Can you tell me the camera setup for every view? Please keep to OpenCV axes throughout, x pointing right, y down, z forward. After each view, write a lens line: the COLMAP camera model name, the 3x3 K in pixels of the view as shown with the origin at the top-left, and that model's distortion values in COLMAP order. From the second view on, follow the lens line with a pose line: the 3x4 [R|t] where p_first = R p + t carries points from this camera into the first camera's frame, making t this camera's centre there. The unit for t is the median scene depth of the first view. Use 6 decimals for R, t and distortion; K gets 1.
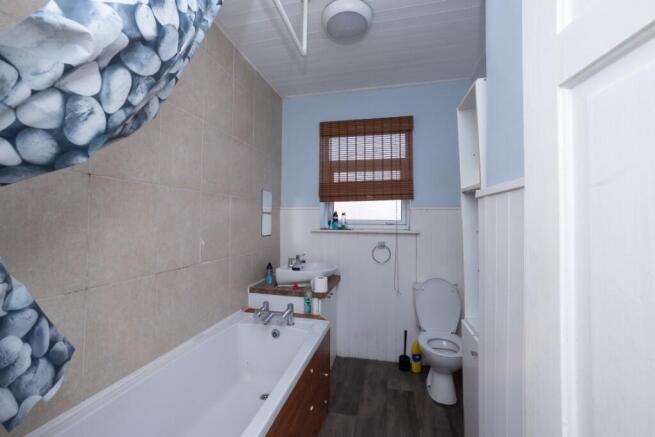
lens RADIAL K [[268.9, 0, 326.1], [0, 268.9, 217.8], [0, 0, 1]] dist [-0.017641, 0.000979]
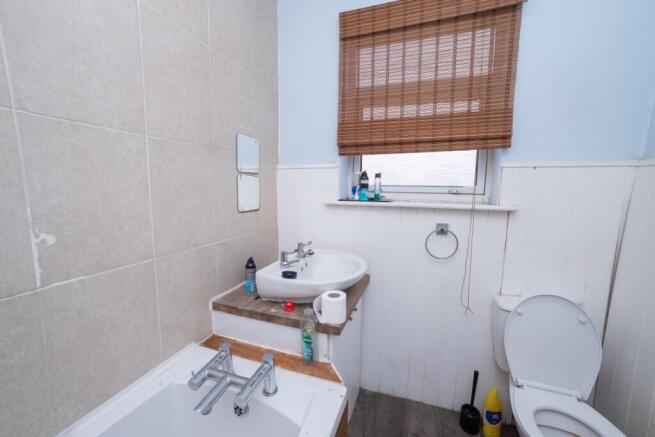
lens RADIAL K [[268.9, 0, 327.0], [0, 268.9, 222.0], [0, 0, 1]] dist [-0.017641, 0.000979]
pose [[0.994740, 0.018086, -0.100821, 0.015139], [-0.003645, 0.989914, 0.141620, 0.004187], [0.102365, -0.140507, 0.984774, 0.402719]]
